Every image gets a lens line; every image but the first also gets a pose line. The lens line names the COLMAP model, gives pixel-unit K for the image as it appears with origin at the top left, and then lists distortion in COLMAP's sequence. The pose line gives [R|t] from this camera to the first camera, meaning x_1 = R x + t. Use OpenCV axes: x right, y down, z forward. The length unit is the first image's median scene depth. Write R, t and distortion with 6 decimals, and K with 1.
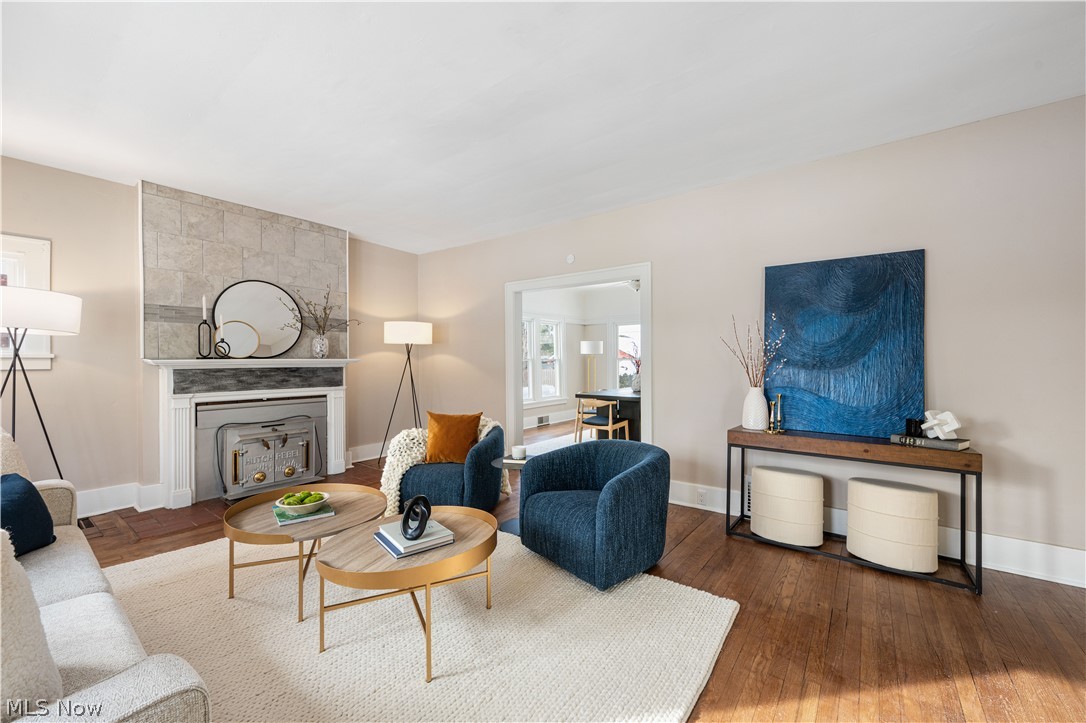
lens RADIAL K [[427.0, 0, 535.0], [0, 427.0, 363.1], [0, 0, 1]] dist [-0.002880, 0.000161]
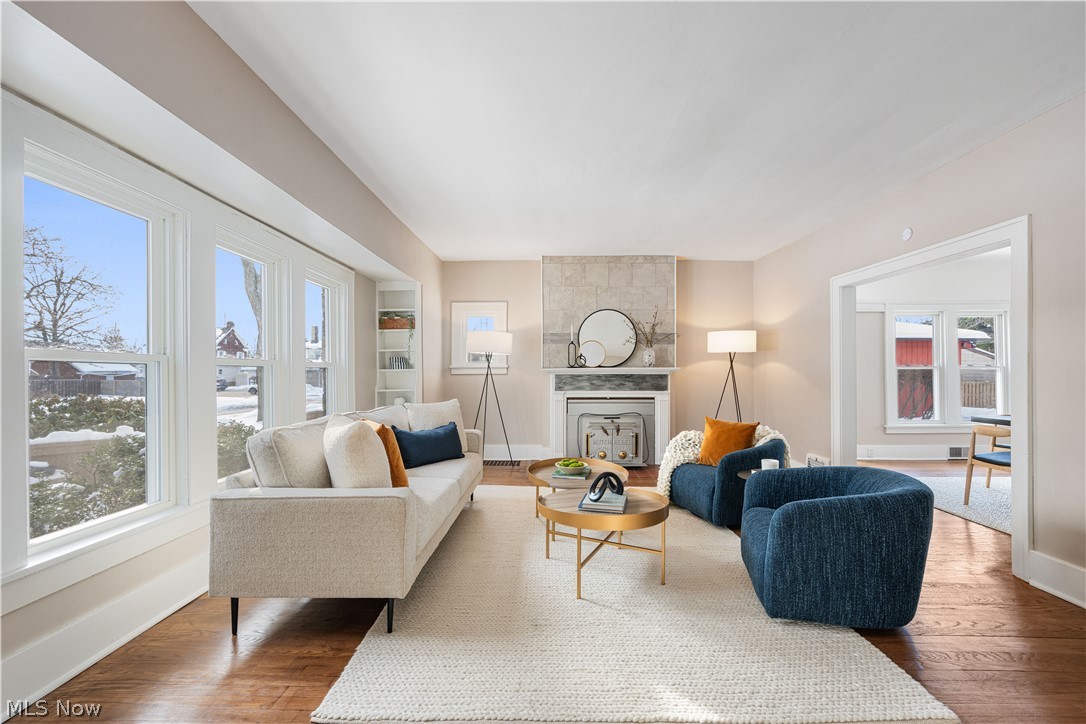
lens RADIAL K [[427.0, 0, 545.7], [0, 427.0, 377.4], [0, 0, 1]] dist [-0.002880, 0.000161]
pose [[0.609453, 0.014457, -0.792691, 0.322545], [-0.004286, 0.999879, 0.014940, 0.001607], [0.792811, -0.005708, 0.609441, 0.029852]]
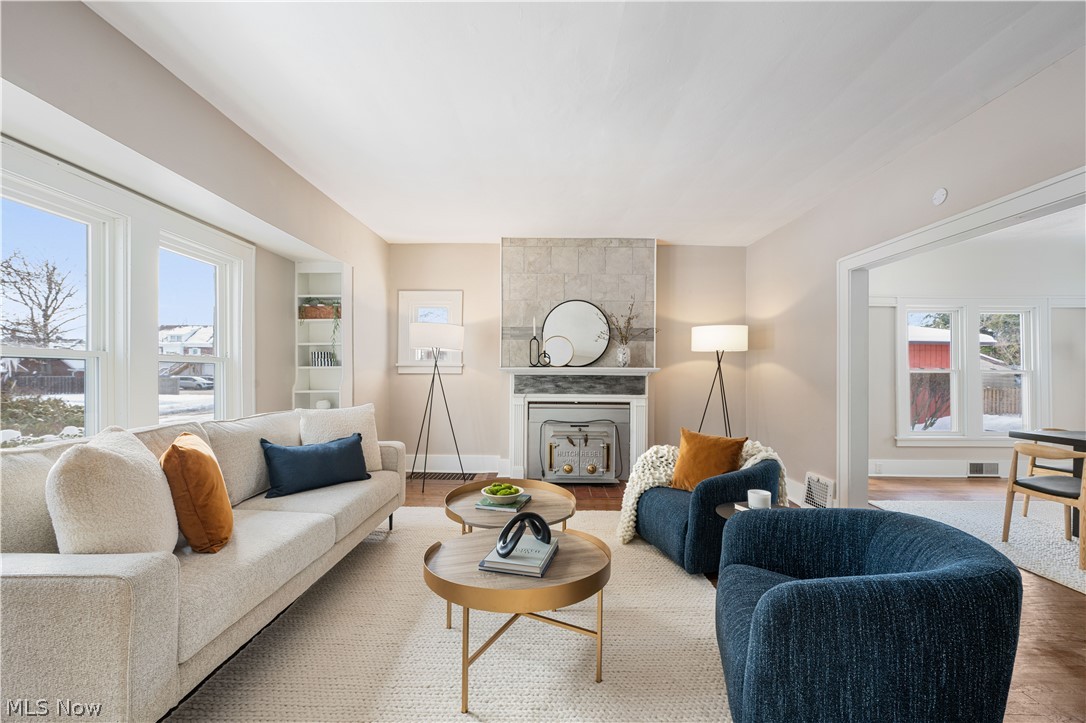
lens RADIAL K [[427.0, 0, 544.0], [0, 427.0, 376.4], [0, 0, 1]] dist [-0.002880, 0.000161]
pose [[0.611311, 0.016079, -0.791227, 0.236527], [-0.014007, 0.999857, 0.009496, 0.004910], [0.791266, 0.005278, 0.611449, 0.236110]]
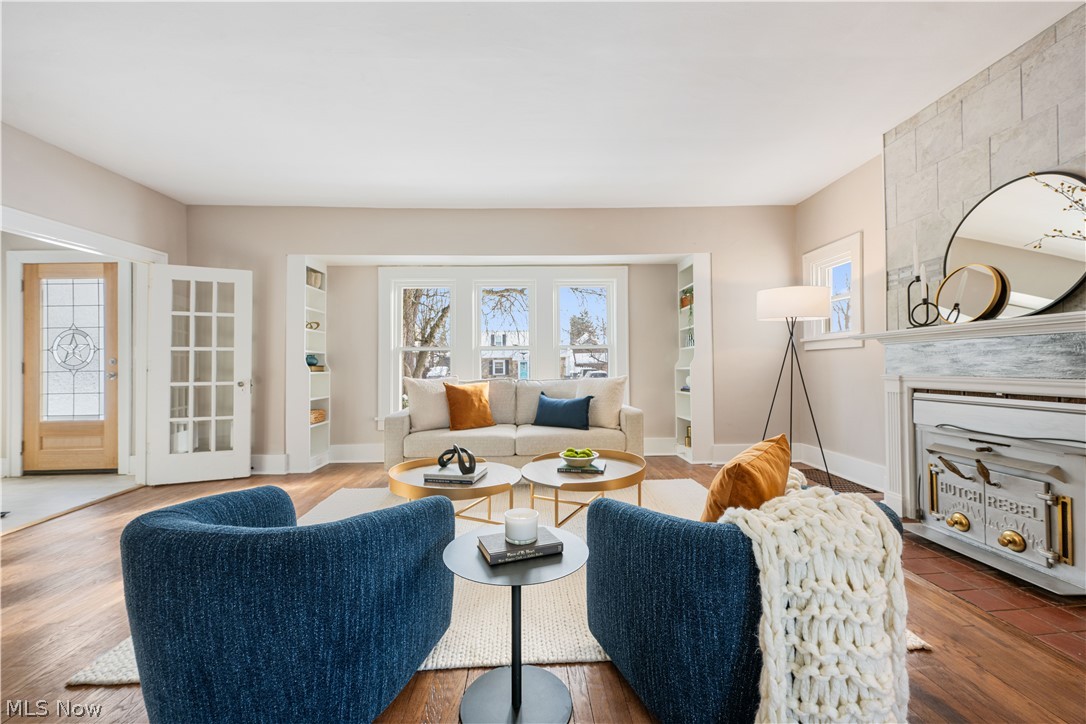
lens RADIAL K [[427.0, 0, 536.6], [0, 427.0, 362.2], [0, 0, 1]] dist [-0.002880, 0.000161]
pose [[-0.763015, 0.011485, -0.646278, 0.196802], [0.016546, 0.999862, -0.001767, 0.035852], [0.646169, -0.012041, -0.763100, 1.083119]]
